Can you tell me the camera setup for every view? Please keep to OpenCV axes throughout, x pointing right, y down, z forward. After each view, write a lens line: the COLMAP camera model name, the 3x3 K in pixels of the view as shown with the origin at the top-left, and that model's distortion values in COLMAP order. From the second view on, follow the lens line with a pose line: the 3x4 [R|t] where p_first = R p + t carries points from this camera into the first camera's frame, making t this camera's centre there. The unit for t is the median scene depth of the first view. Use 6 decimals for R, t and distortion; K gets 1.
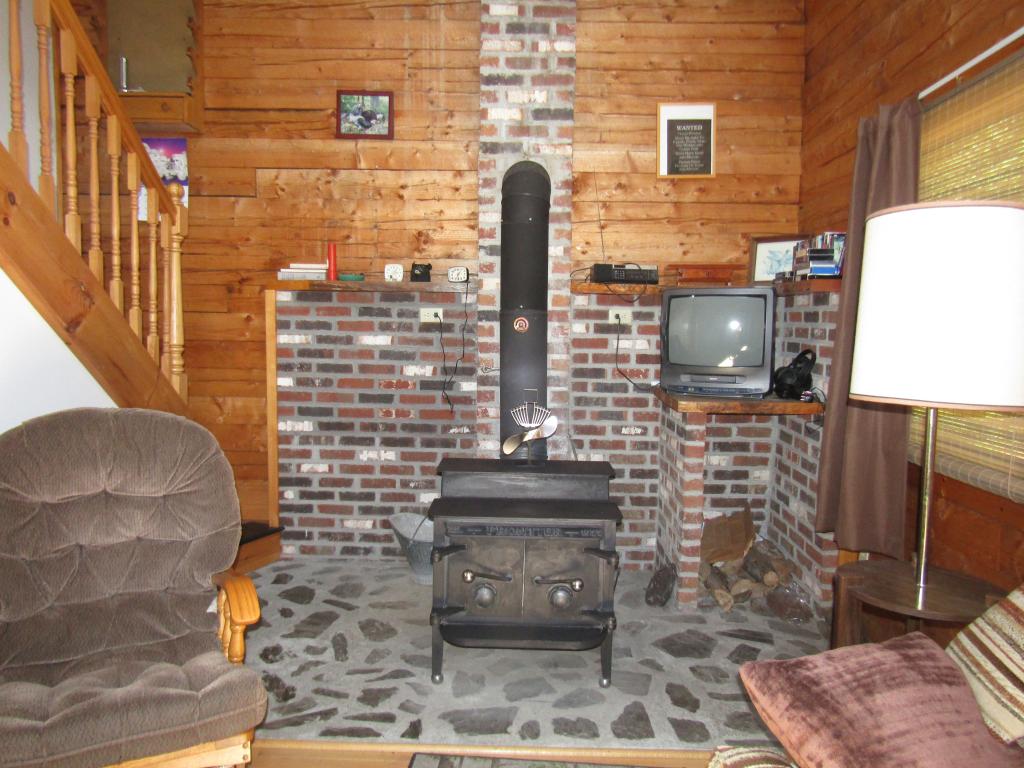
lens RADIAL K [[728.0, 0, 516.7], [0, 728.0, 388.5], [0, 0, 1]] dist [-0.009665, 0.001696]
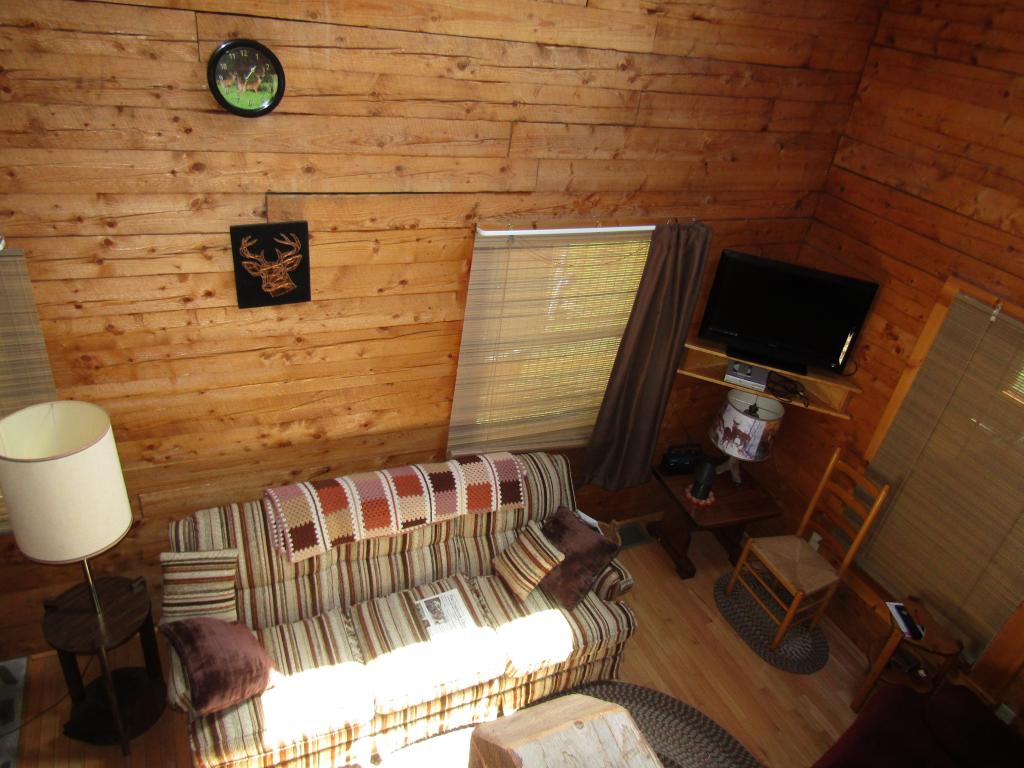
lens RADIAL K [[728.0, 0, 515.9], [0, 728.0, 389.2], [0, 0, 1]] dist [-0.009665, 0.001696]
pose [[-0.422121, -0.539016, 0.728887, -0.416935], [-0.070260, 0.821066, 0.566493, -0.616516], [-0.903812, 0.187917, -0.384461, 0.366052]]
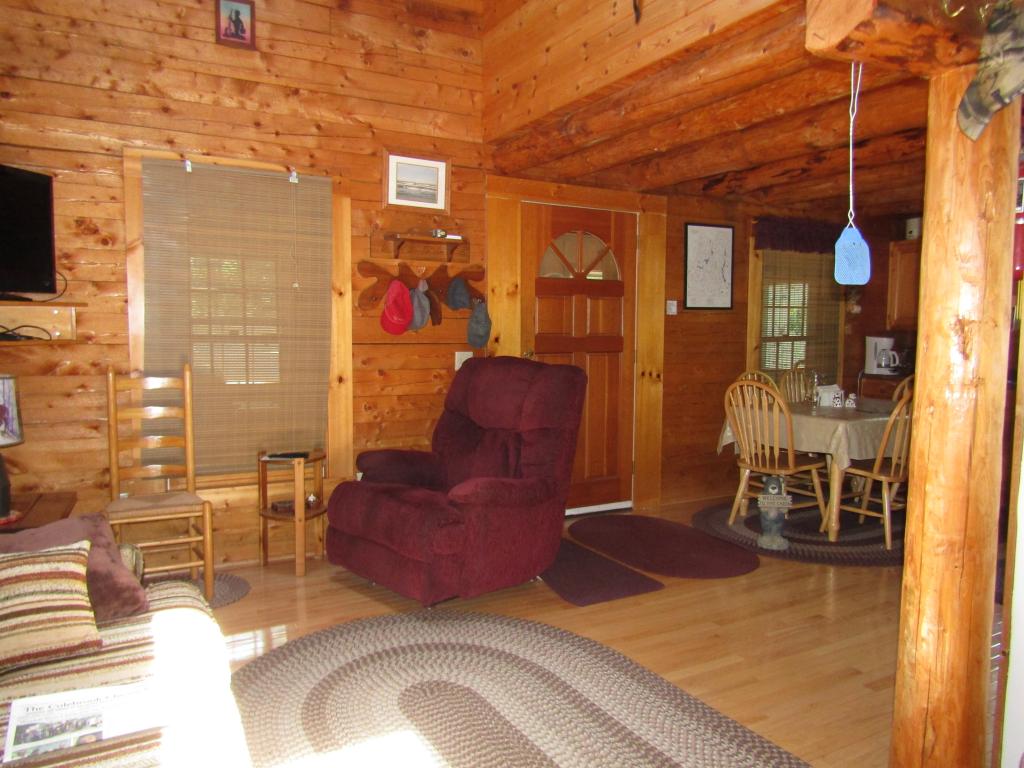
lens RADIAL K [[728.0, 0, 505.1], [0, 728.0, 392.7], [0, 0, 1]] dist [-0.009665, 0.001696]
pose [[-0.877136, 0.012338, -0.480083, 0.193598], [-0.066412, 0.986949, 0.146703, -0.040491], [0.475627, 0.160561, -0.864869, 0.614835]]
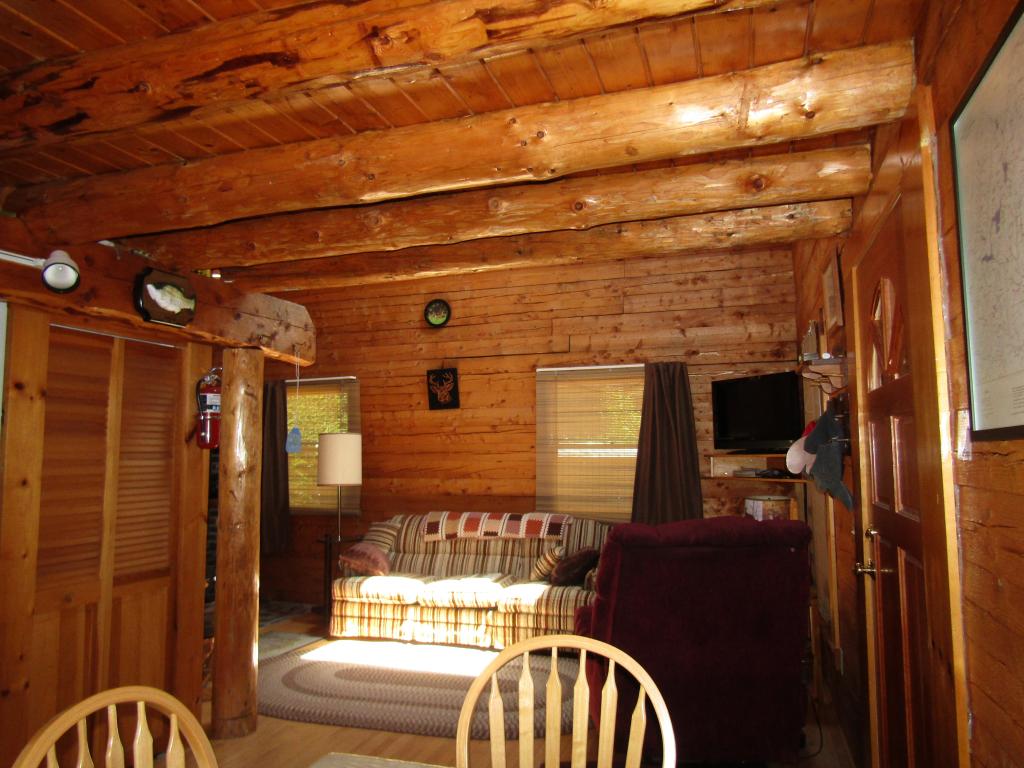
lens RADIAL K [[728.0, 0, 514.6], [0, 728.0, 389.0], [0, 0, 1]] dist [-0.009665, 0.001696]
pose [[0.288793, 0.060847, 0.955456, -1.395901], [0.090781, 0.991741, -0.090597, -0.025244], [-0.953078, 0.112901, 0.280885, -0.470960]]
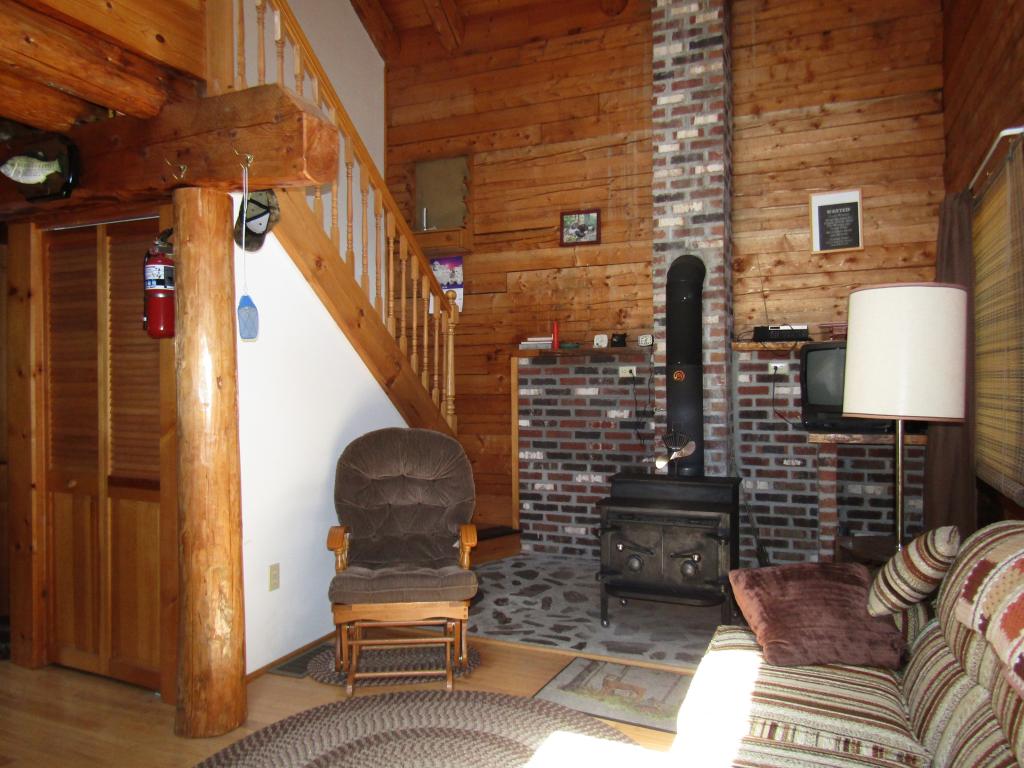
lens RADIAL K [[728.0, 0, 515.7], [0, 728.0, 390.0], [0, 0, 1]] dist [-0.009665, 0.001696]
pose [[0.926687, -0.020671, -0.375266, 0.214671], [-0.011079, 0.996550, -0.082253, 0.048718], [0.375672, 0.080381, 0.923260, -0.329717]]
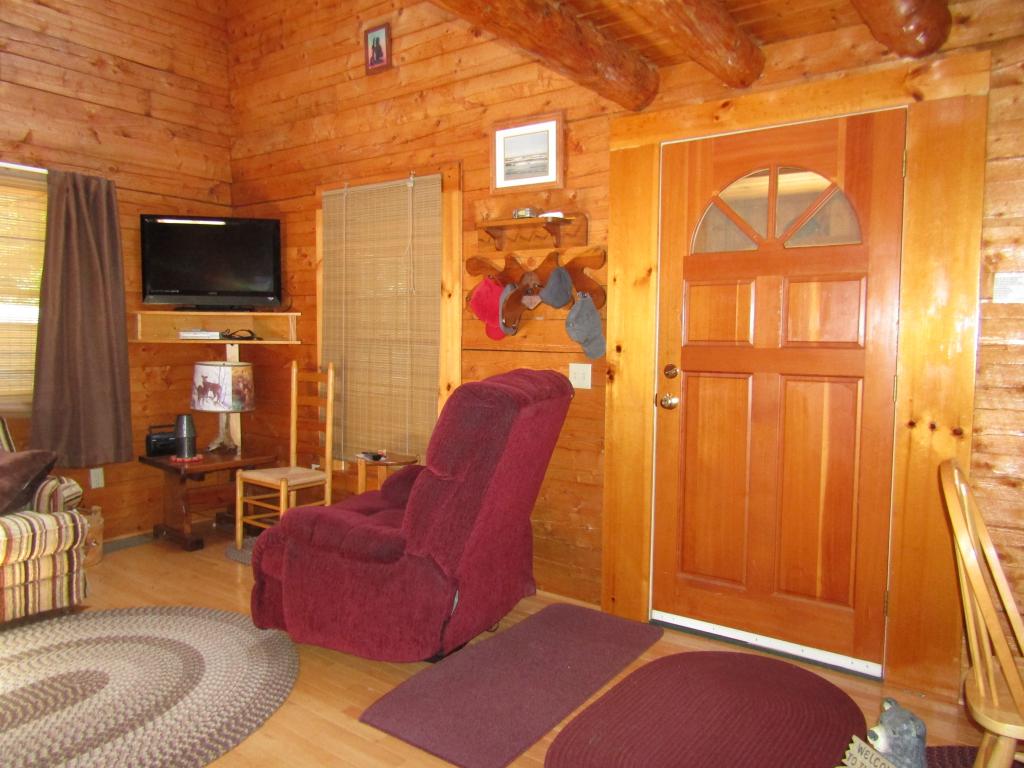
lens RADIAL K [[728.0, 0, 512.0], [0, 728.0, 391.9], [0, 0, 1]] dist [-0.009665, 0.001696]
pose [[-0.808174, -0.077969, 0.583761, -0.922928], [0.017768, 0.987519, 0.156494, -0.034113], [-0.588676, 0.136847, -0.796701, 0.267307]]
